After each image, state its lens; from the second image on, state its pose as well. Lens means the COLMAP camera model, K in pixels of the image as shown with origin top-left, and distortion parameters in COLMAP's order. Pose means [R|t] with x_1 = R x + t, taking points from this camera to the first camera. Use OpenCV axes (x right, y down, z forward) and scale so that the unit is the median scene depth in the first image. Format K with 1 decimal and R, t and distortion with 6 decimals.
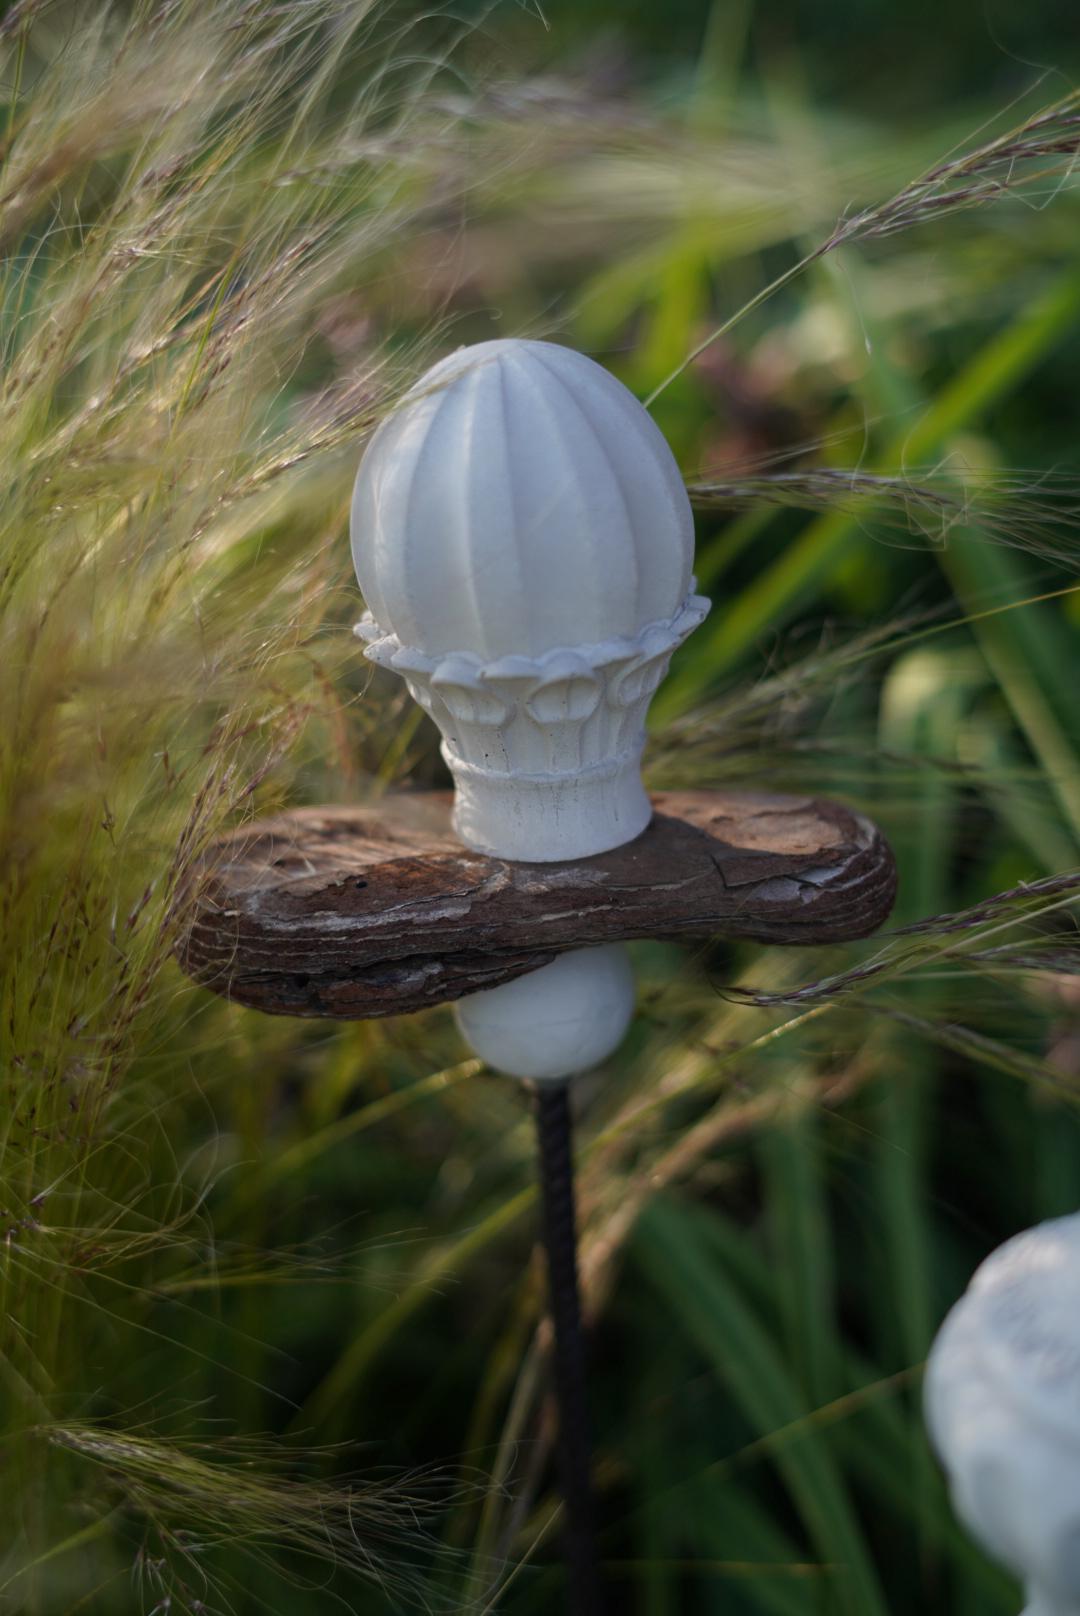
lens RADIAL K [[2378.5, 0, 540.0], [0, 2378.5, 808.0], [0, 0, 1]] dist [-0.125845, 0.045211]
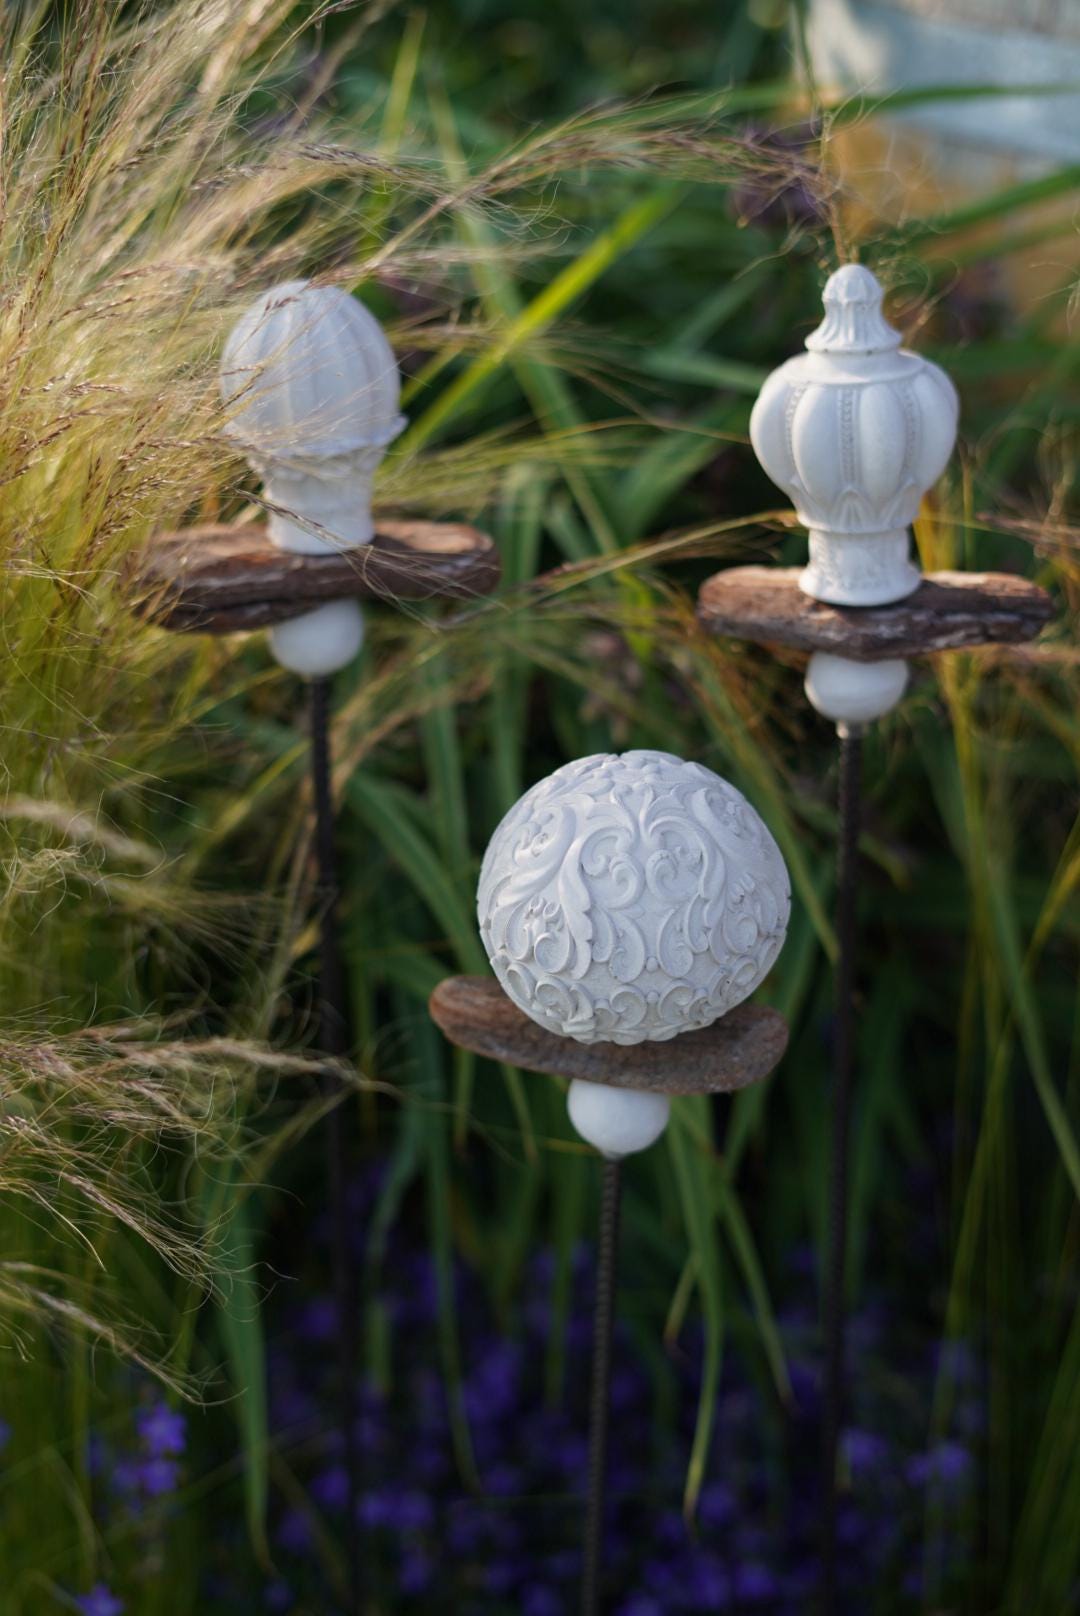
lens RADIAL K [[2378.5, 0, 540.0], [0, 2378.5, 808.0], [0, 0, 1]] dist [-0.125845, 0.045211]
pose [[0.987147, -0.006567, 0.159682, -0.130804], [-0.003182, 0.998149, 0.060726, 0.111281], [-0.159785, -0.060454, 0.985299, -0.938450]]
